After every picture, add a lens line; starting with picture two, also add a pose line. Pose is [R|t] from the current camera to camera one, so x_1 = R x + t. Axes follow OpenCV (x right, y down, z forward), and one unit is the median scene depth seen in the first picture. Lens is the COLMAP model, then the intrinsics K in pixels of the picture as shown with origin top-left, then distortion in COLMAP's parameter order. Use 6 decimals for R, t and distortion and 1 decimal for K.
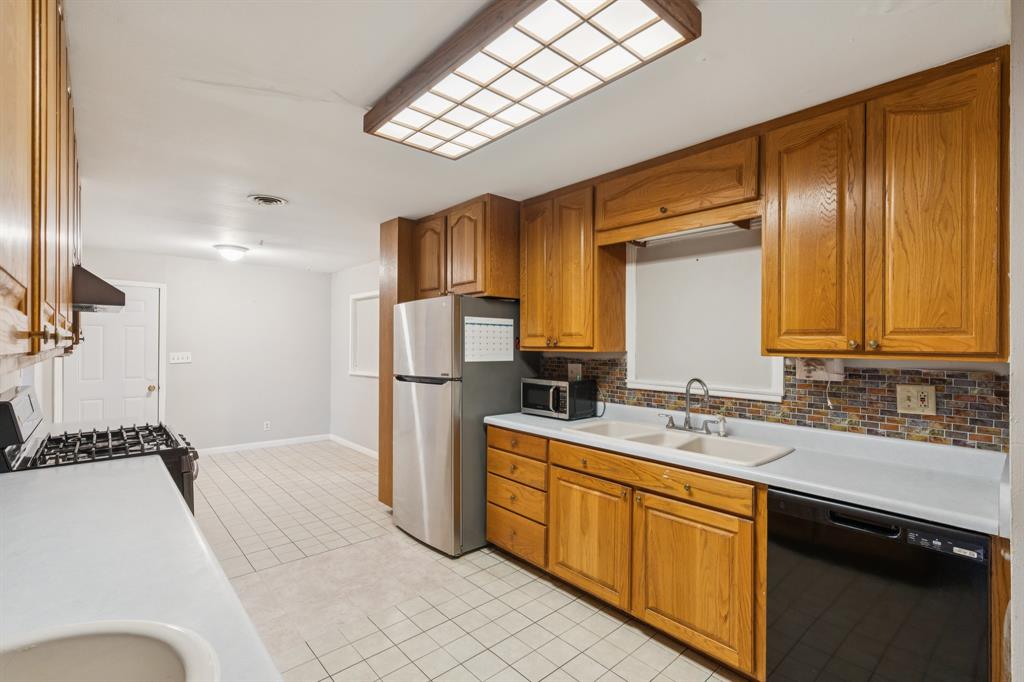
lens RADIAL K [[467.9, 0, 511.1], [0, 467.9, 344.5], [0, 0, 1]] dist [0.001508, 0.001033]
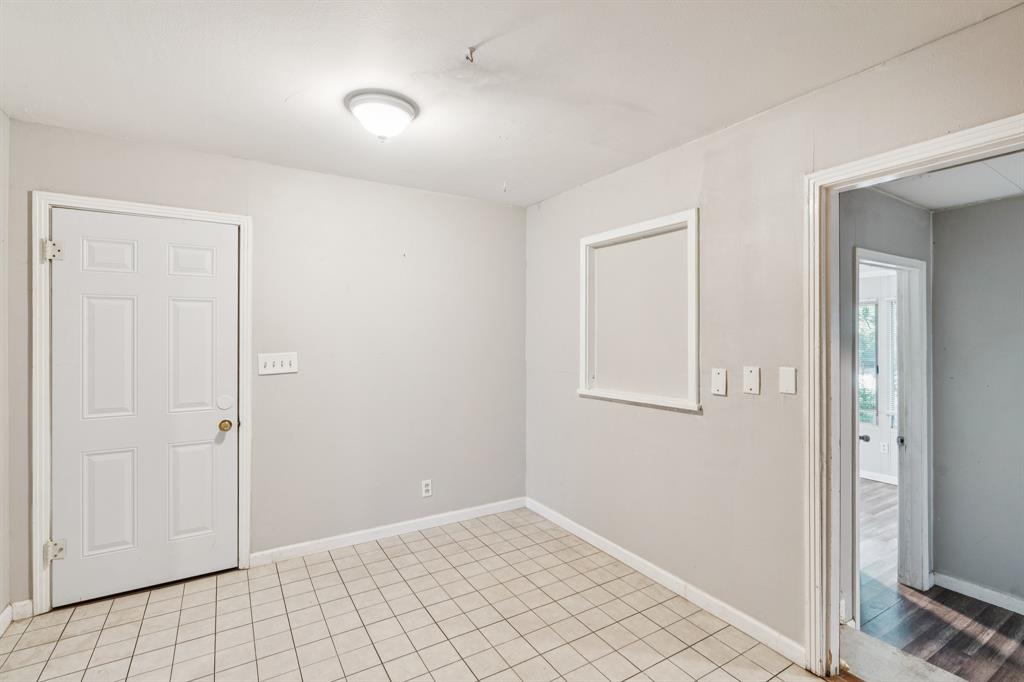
lens RADIAL K [[467.9, 0, 511.0], [0, 467.9, 335.0], [0, 0, 1]] dist [0.001508, 0.001033]
pose [[0.986195, -0.003316, -0.165555, -0.376144], [0.004258, 0.999977, 0.005338, -0.003711], [0.165534, -0.005969, 0.986186, 0.546376]]
